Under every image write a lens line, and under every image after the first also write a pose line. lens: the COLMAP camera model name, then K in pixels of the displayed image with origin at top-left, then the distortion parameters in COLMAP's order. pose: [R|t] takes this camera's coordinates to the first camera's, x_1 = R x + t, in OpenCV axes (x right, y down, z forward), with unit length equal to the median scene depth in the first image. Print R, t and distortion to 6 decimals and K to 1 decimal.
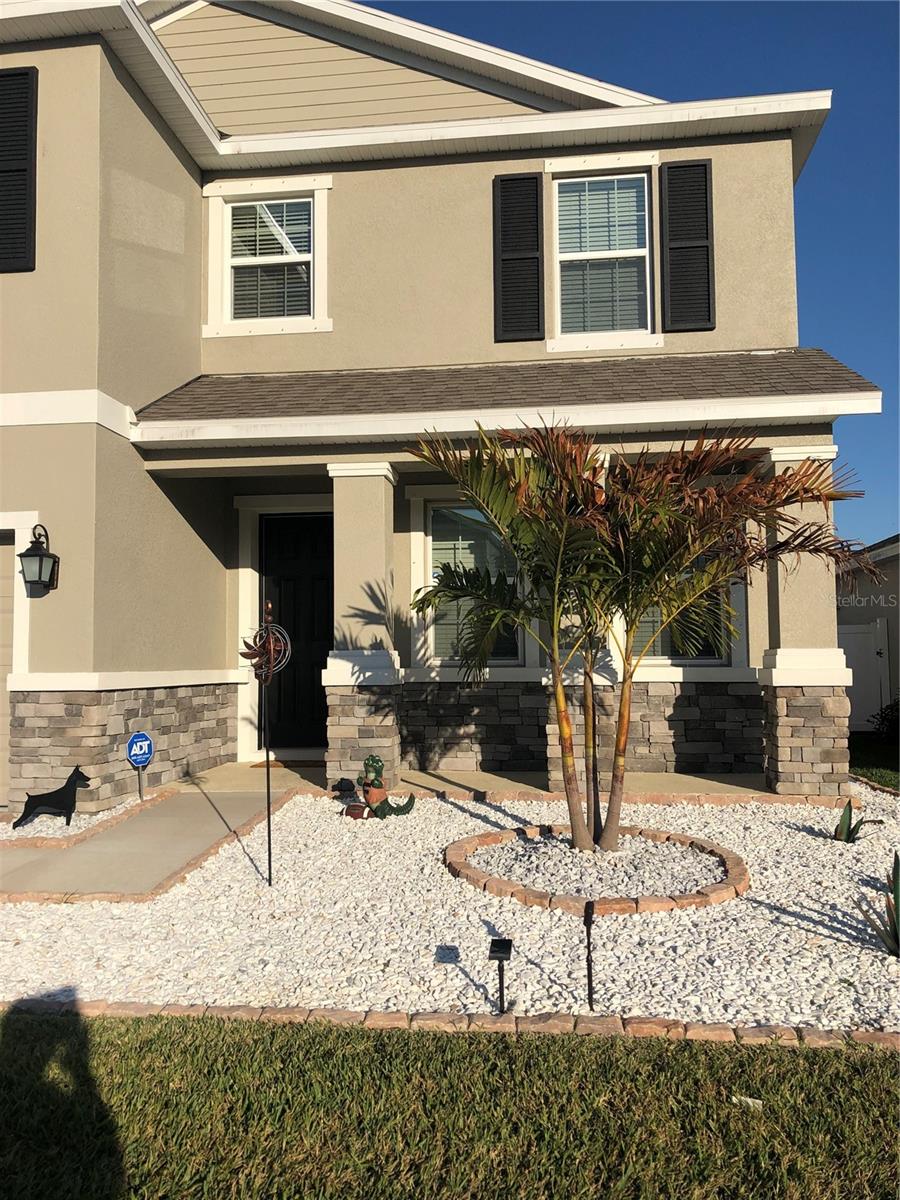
lens RADIAL K [[978.2, 0, 448.7], [0, 978.2, 589.3], [0, 0, 1]] dist [0.069856, -0.110403]
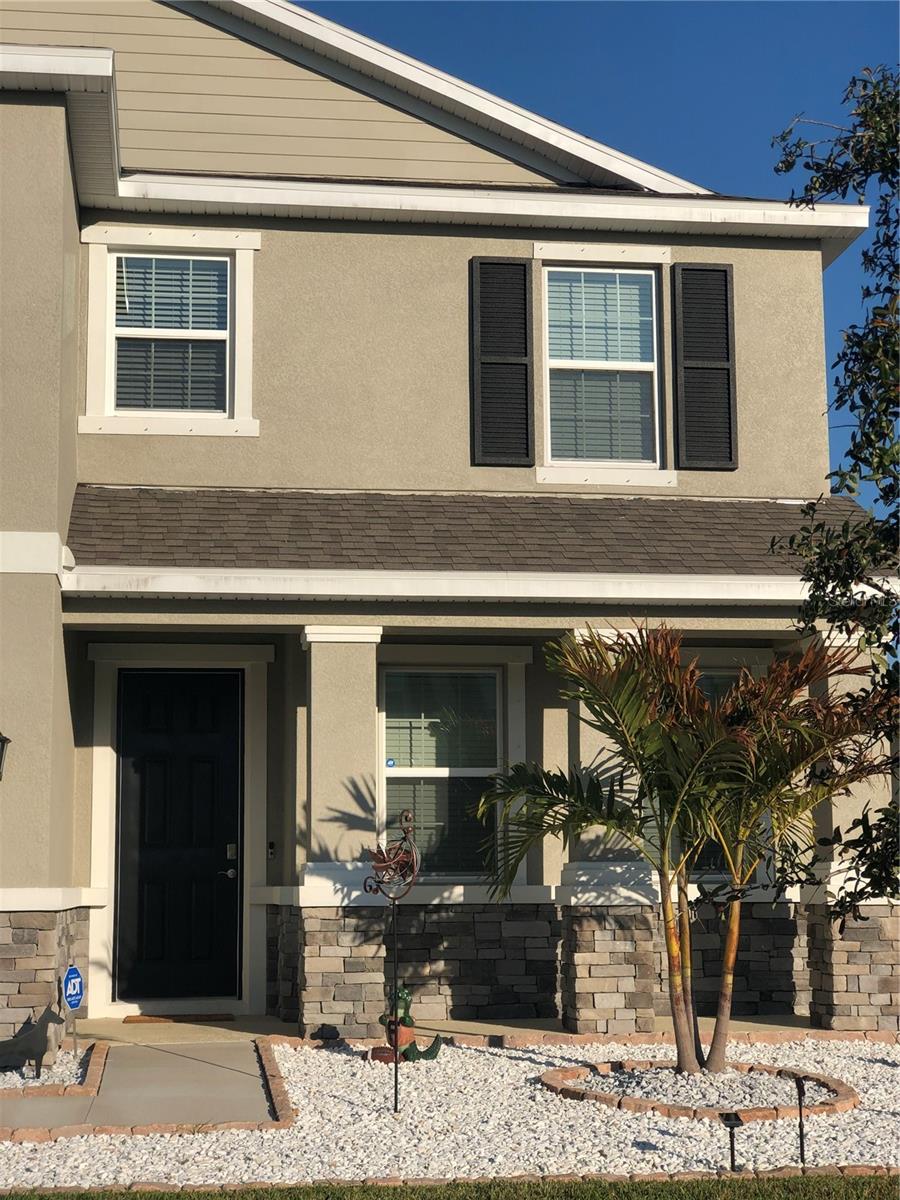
lens RADIAL K [[1970.2, 0, 450.0], [0, 1970.2, 600.0], [0, 0, 1]] dist [-0.046314, 0.763314]
pose [[0.966197, 0.038805, 0.254869, -0.369837], [-0.020707, 0.997094, -0.073311, -0.029979], [-0.256973, 0.065556, 0.964192, -0.506459]]
